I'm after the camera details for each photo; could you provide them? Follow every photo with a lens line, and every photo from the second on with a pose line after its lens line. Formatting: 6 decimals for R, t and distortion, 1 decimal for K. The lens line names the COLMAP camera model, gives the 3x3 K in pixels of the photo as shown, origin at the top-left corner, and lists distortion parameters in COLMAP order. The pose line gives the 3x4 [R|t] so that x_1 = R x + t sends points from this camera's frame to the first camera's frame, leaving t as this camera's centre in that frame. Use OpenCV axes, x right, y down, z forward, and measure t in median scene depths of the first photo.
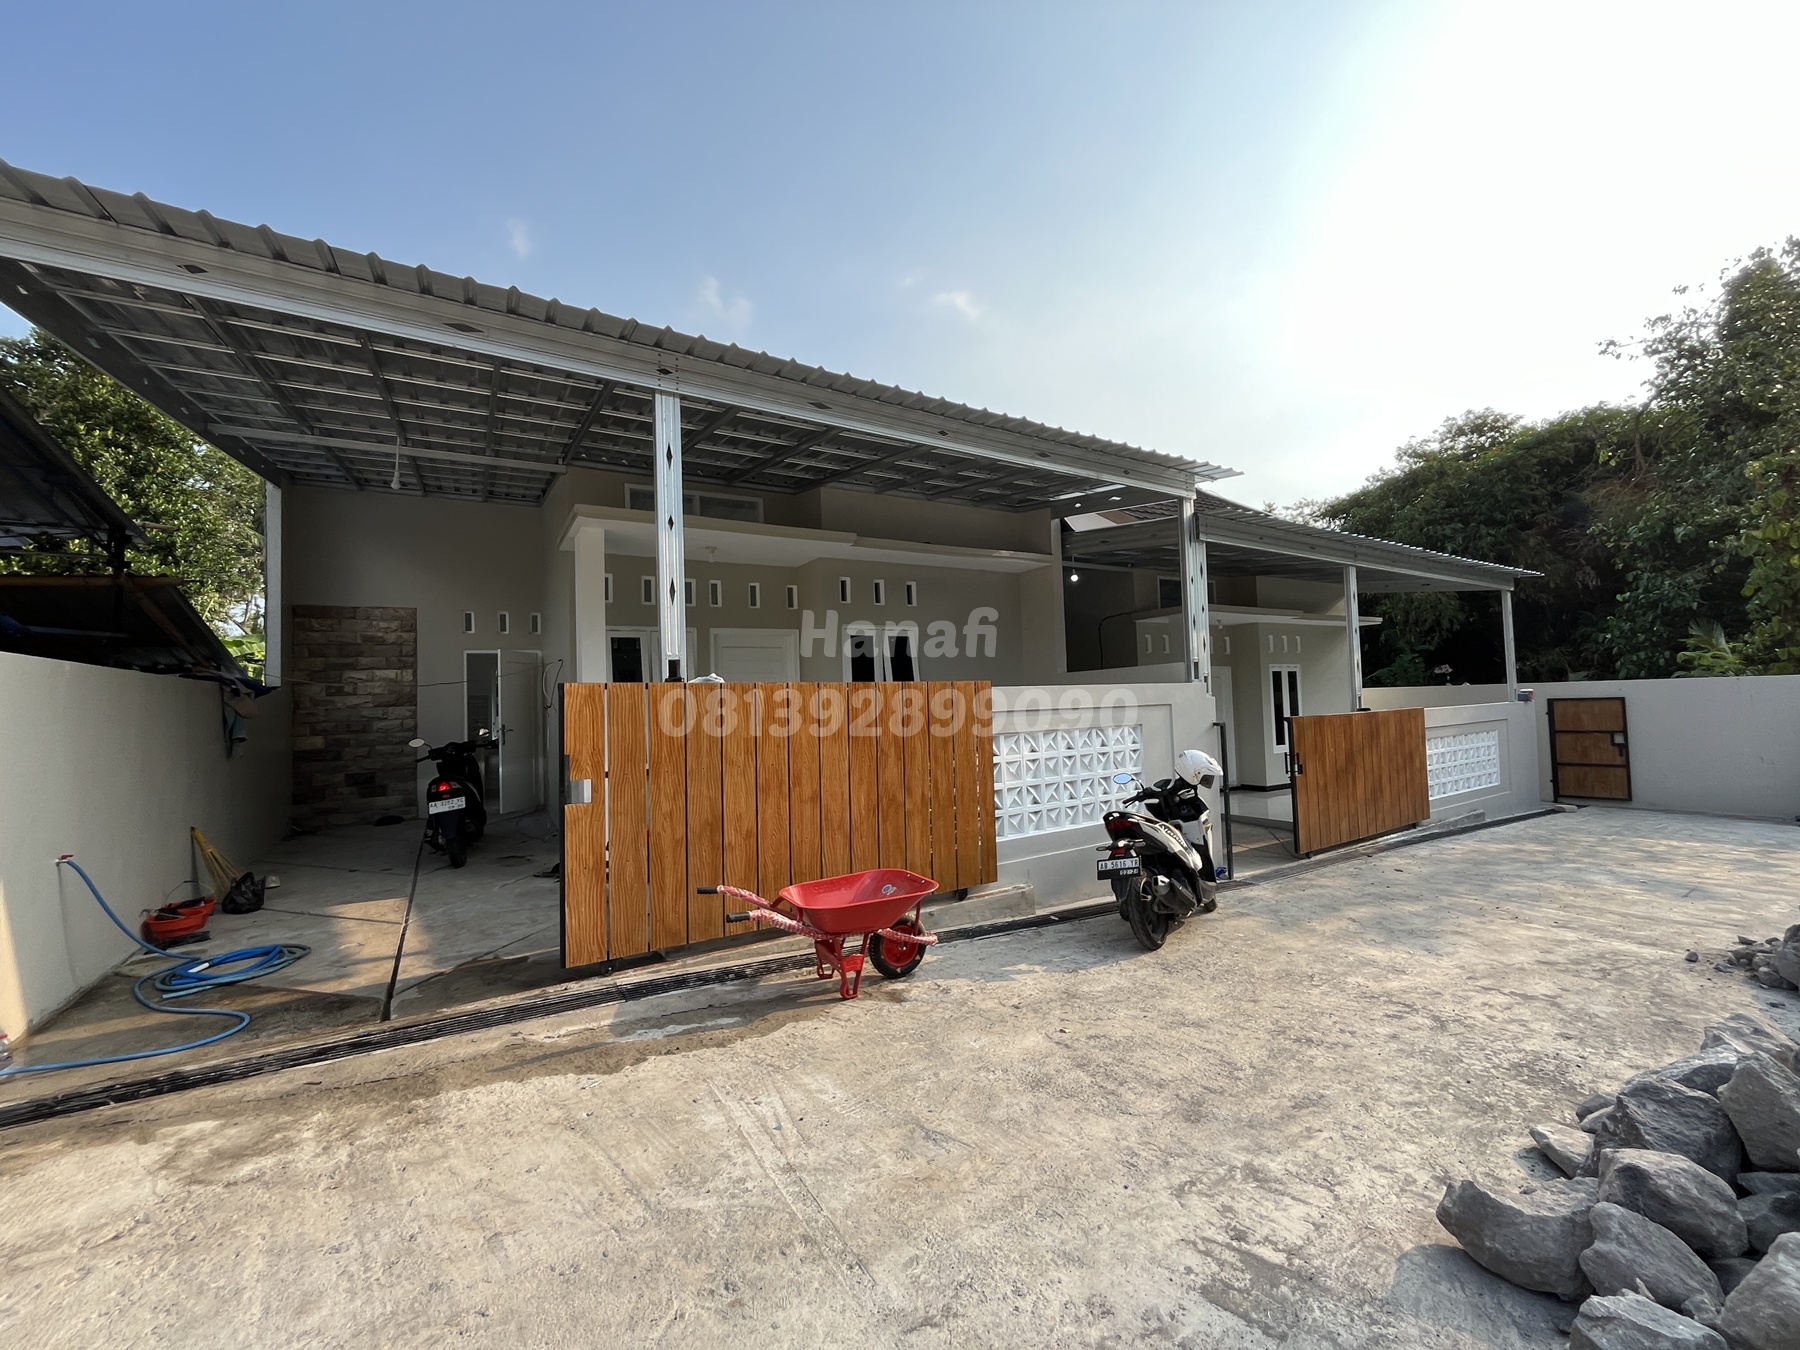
lens RADIAL K [[729.7, 0, 895.7], [0, 729.7, 674.3], [0, 0, 1]] dist [-0.003200, 0.000620]
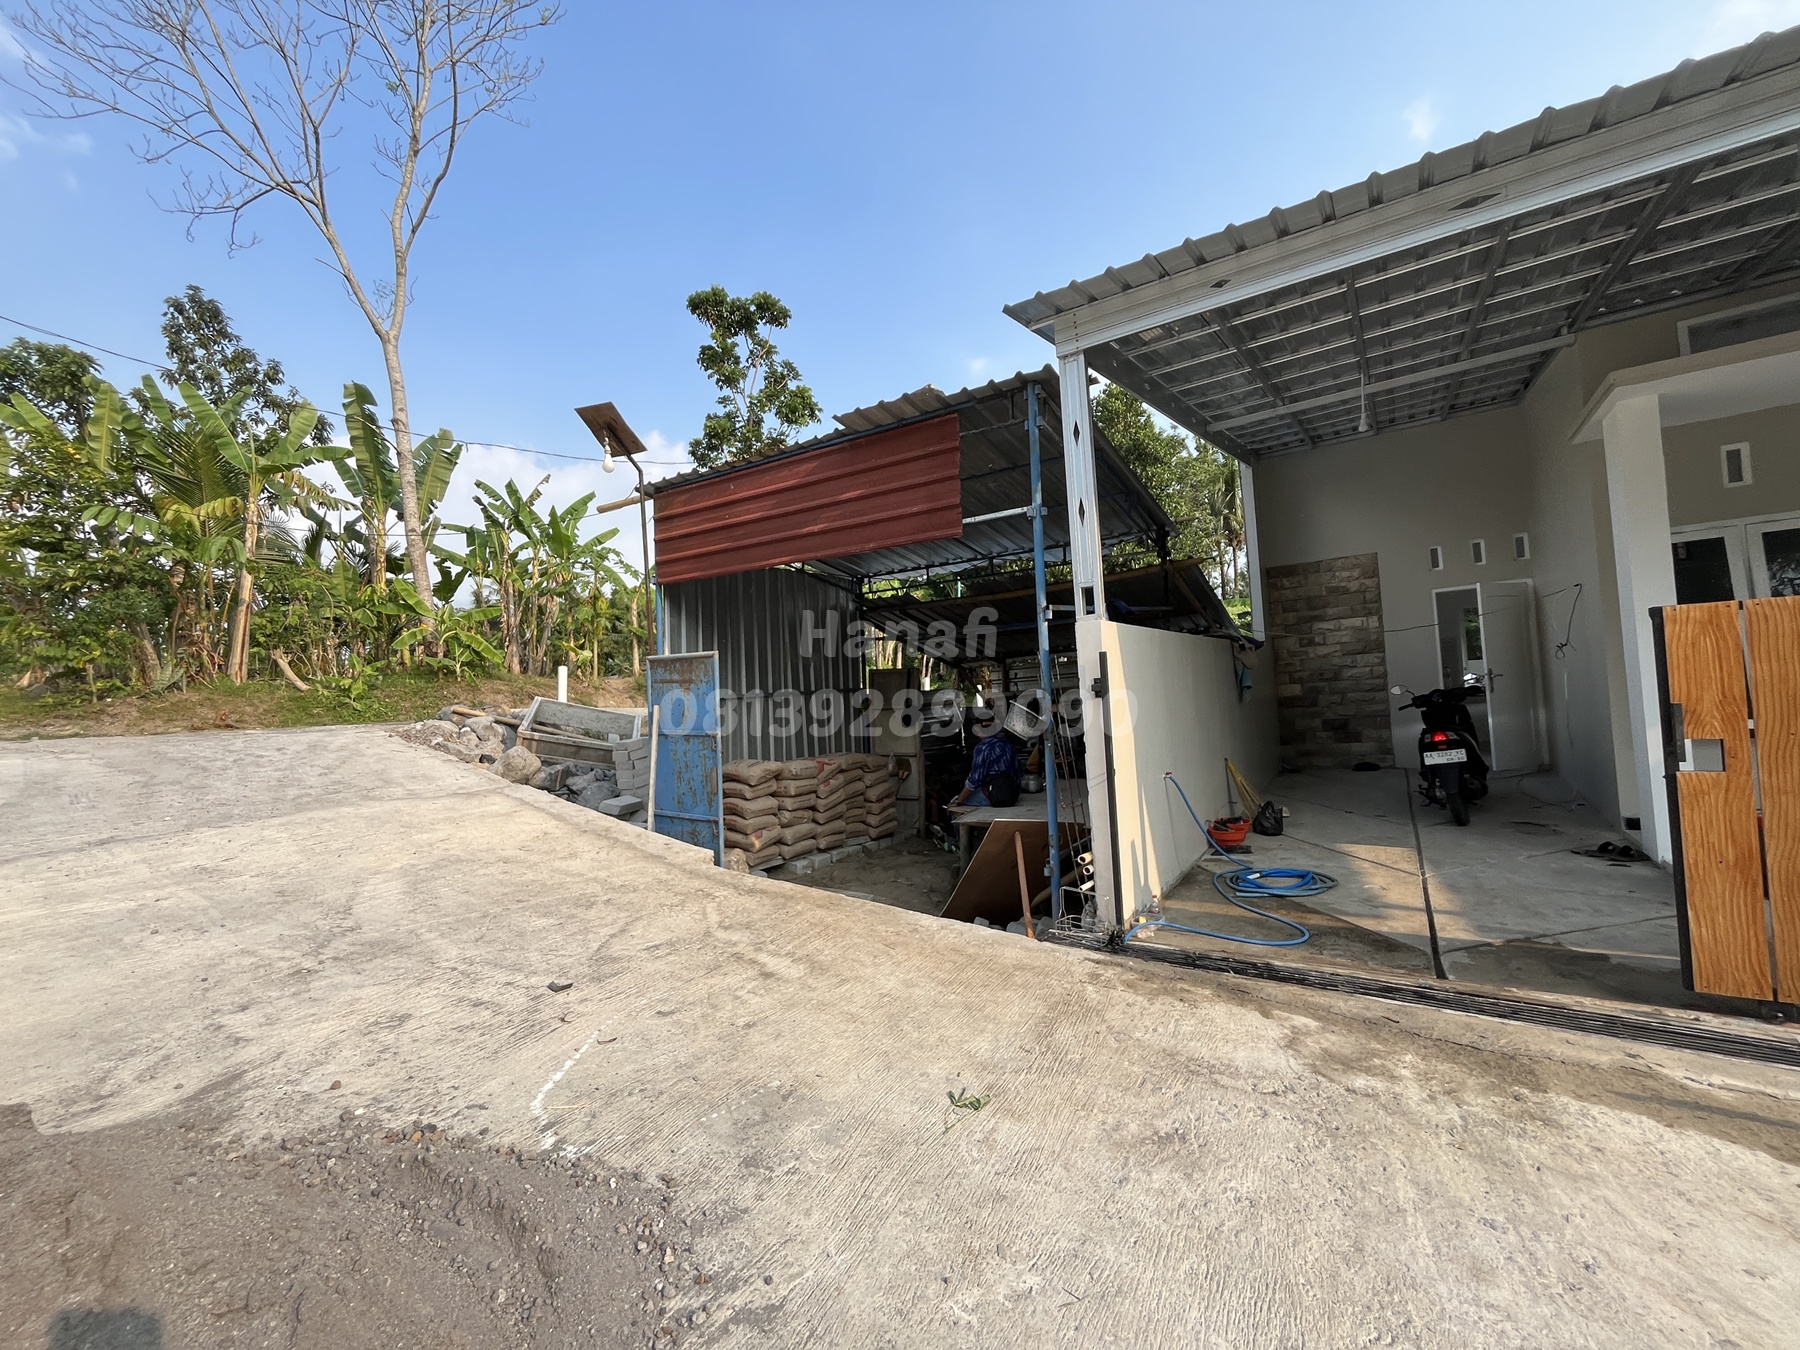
lens RADIAL K [[729.7, 0, 895.7], [0, 729.7, 674.3], [0, 0, 1]] dist [-0.003200, 0.000620]
pose [[0.424456, -0.021439, -0.905195, -0.108776], [0.084638, 0.996282, 0.016091, 0.002830], [0.901484, -0.083444, 0.424693, -0.013032]]
